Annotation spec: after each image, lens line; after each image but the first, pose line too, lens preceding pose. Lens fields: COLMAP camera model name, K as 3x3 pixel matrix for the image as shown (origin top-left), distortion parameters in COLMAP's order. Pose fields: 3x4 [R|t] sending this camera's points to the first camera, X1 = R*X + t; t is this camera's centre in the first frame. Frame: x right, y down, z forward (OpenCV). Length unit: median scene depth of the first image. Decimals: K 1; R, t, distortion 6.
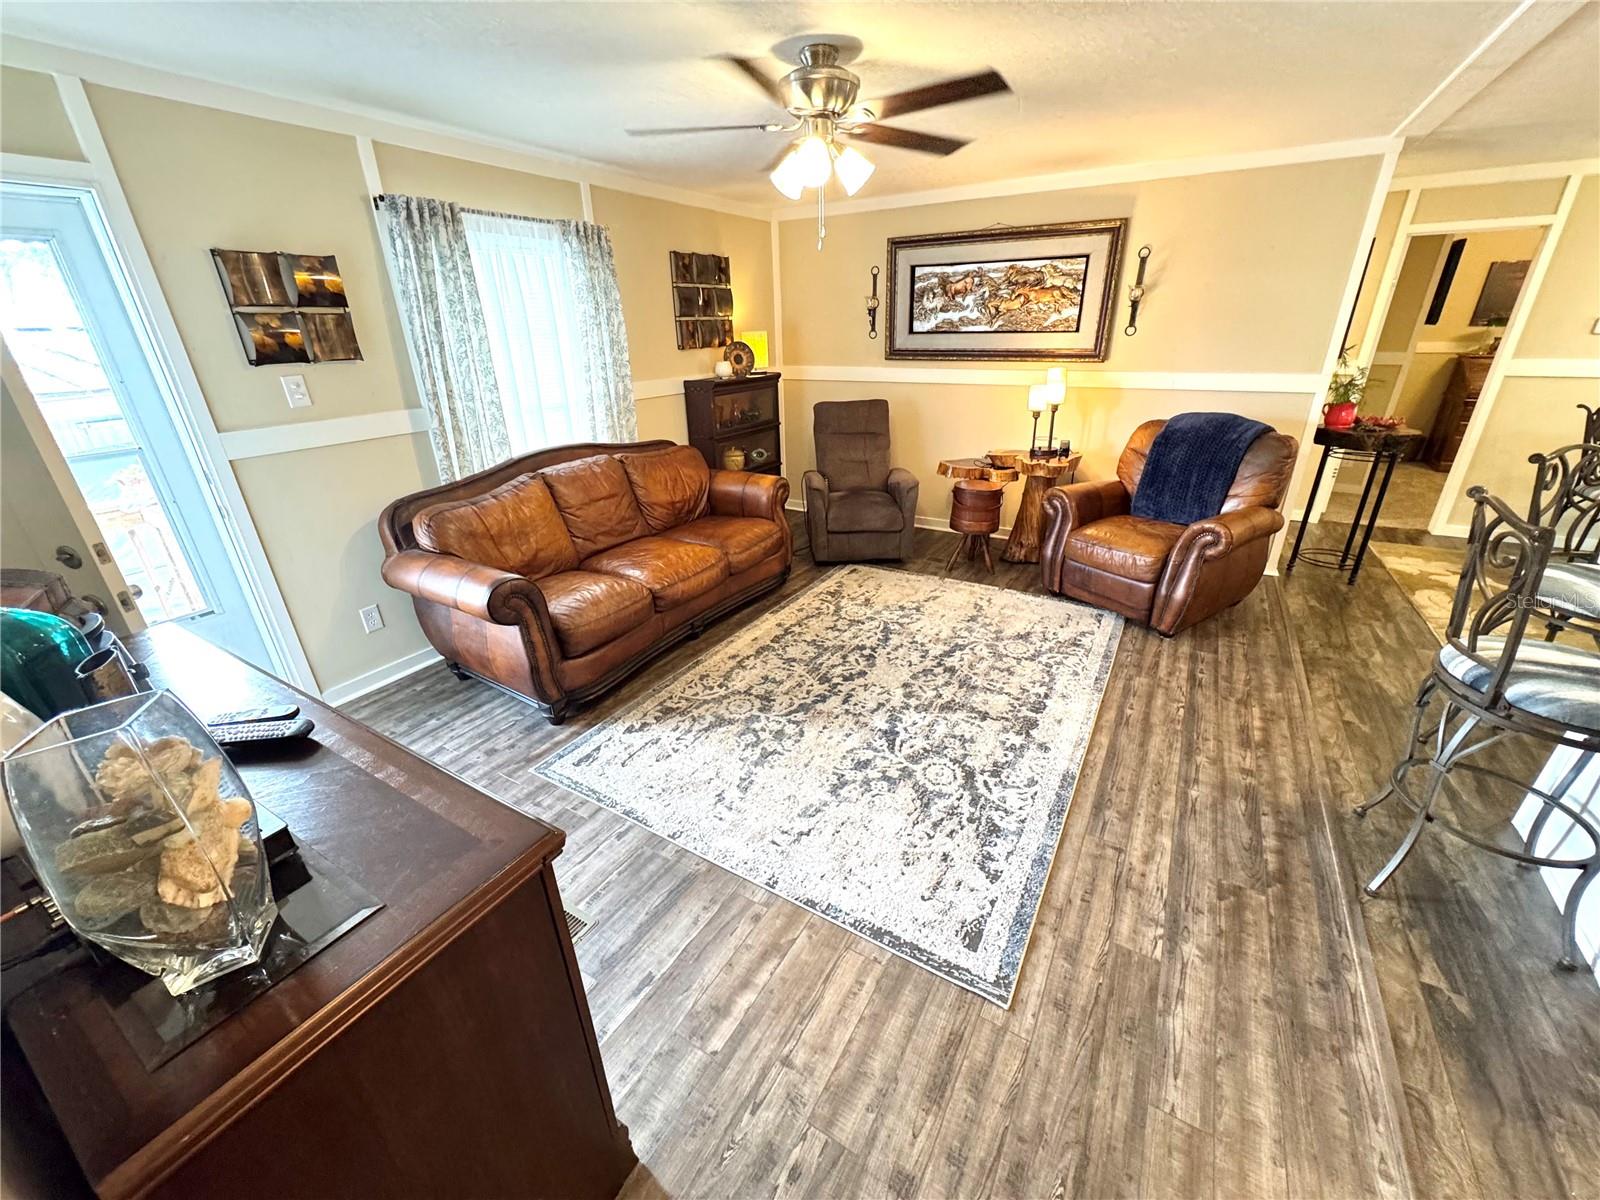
lens RADIAL K [[640.5, 0, 797.3], [0, 640.5, 605.4], [0, 0, 1]] dist [-0.002822, 0.000816]
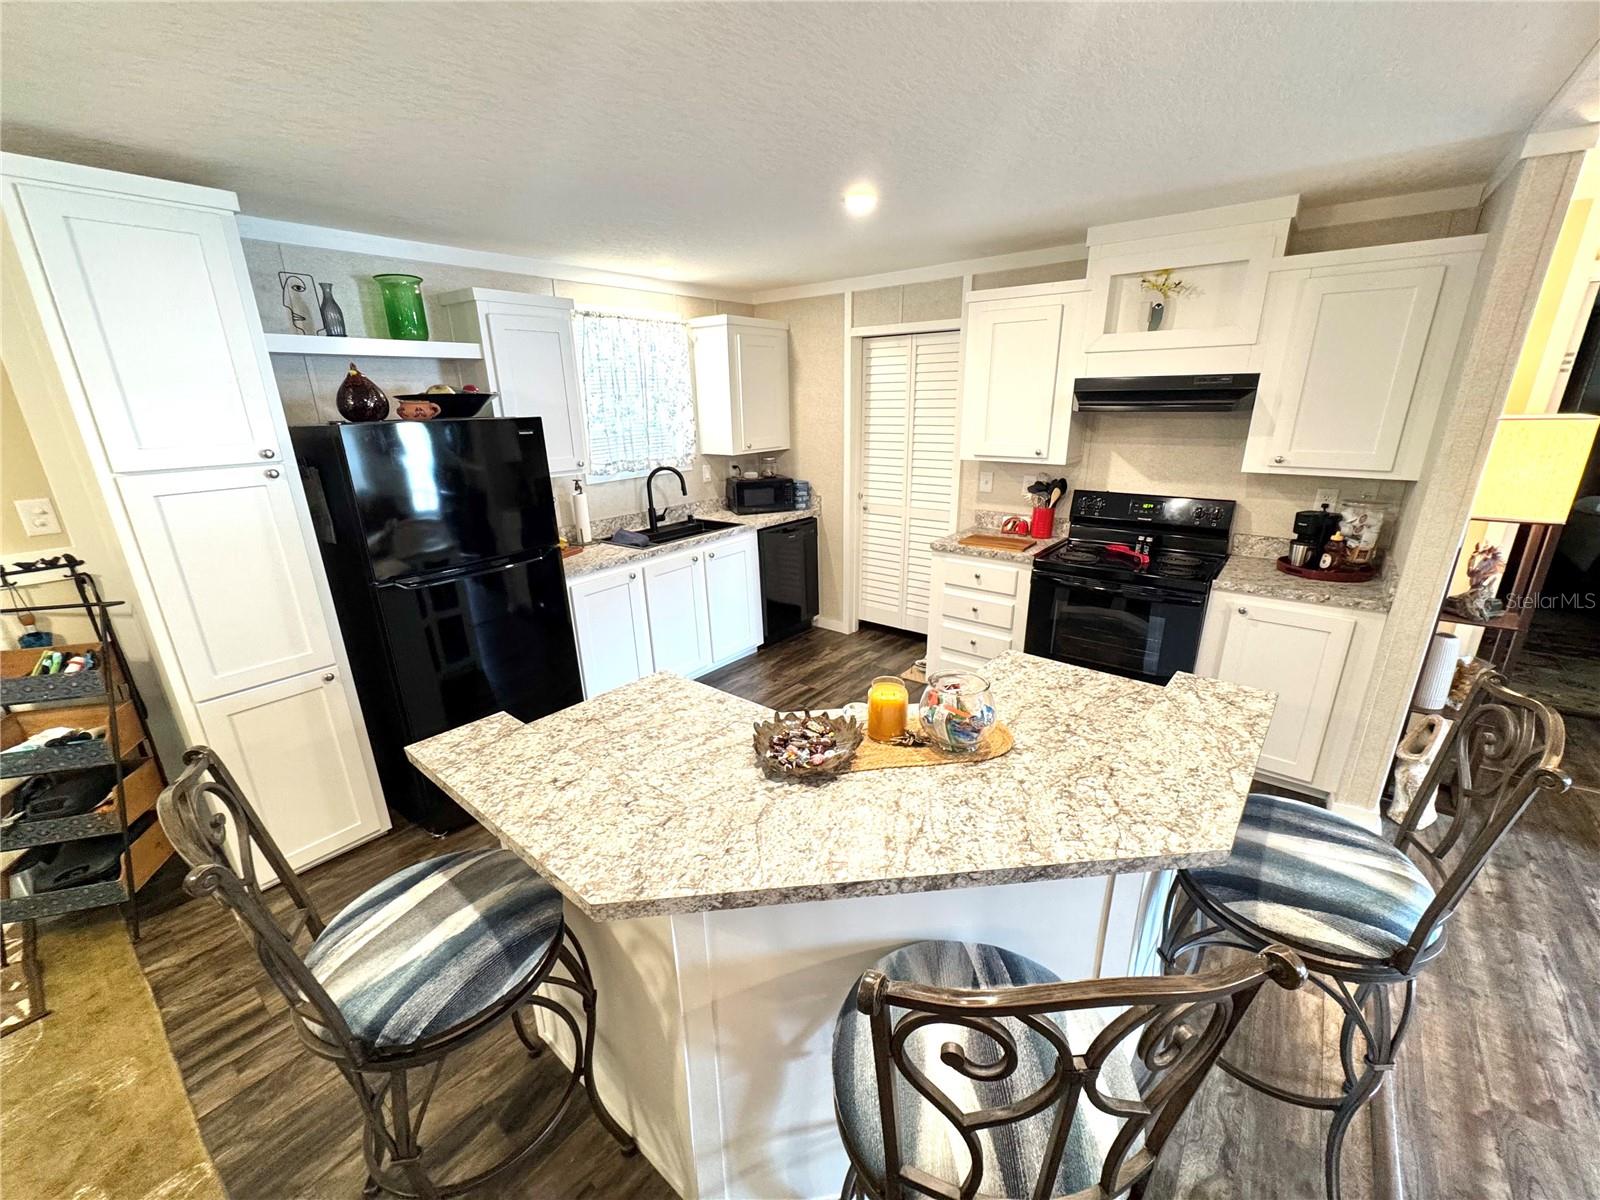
lens RADIAL K [[640.5, 0, 801.6], [0, 640.5, 605.9], [0, 0, 1]] dist [-0.002822, 0.000816]
pose [[-0.990748, -0.002977, 0.135685, 0.746732], [0.088990, 0.740590, 0.666039, -0.326079], [-0.102469, 0.671951, -0.733472, 0.626398]]
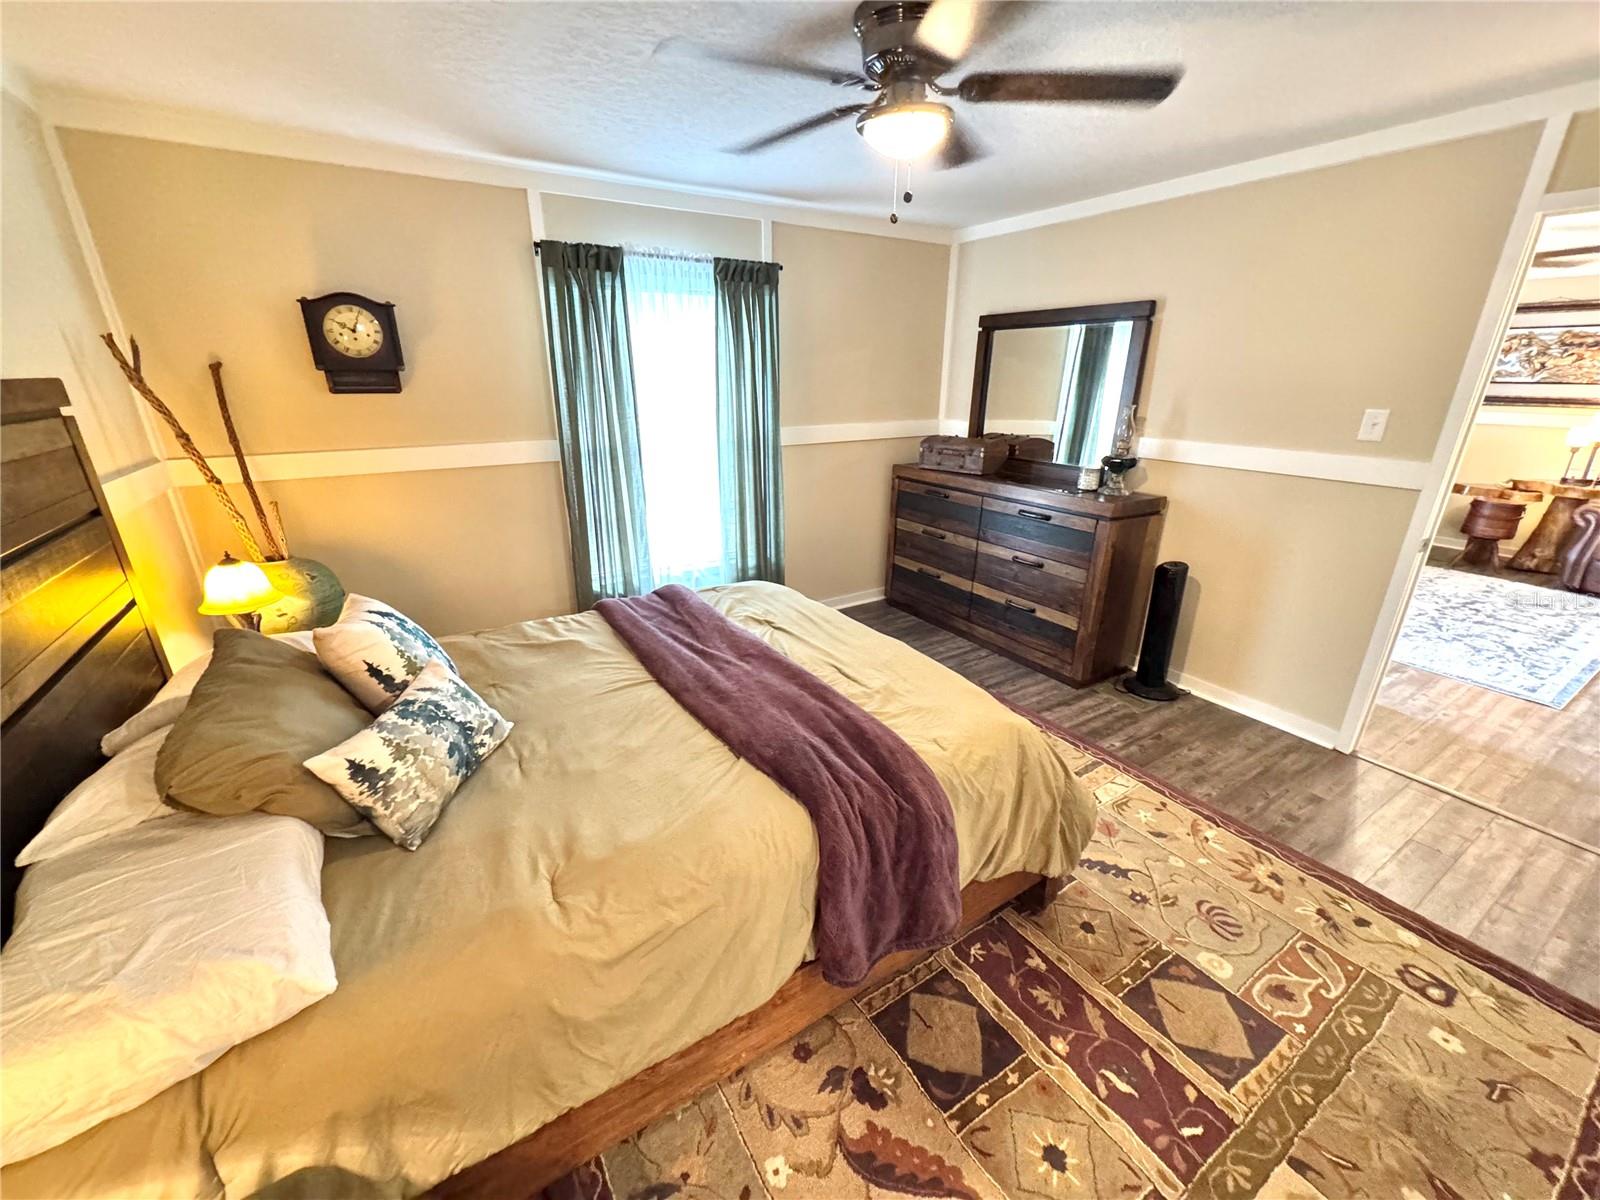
lens RADIAL K [[640.5, 0, 794.7], [0, 640.5, 604.0], [0, 0, 1]] dist [-0.002822, 0.000816]
pose [[0.888766, 0.179995, -0.421542, -0.421359], [-0.204831, 0.978698, -0.013964, 0.344016], [0.410049, 0.098755, 0.906701, -0.756264]]
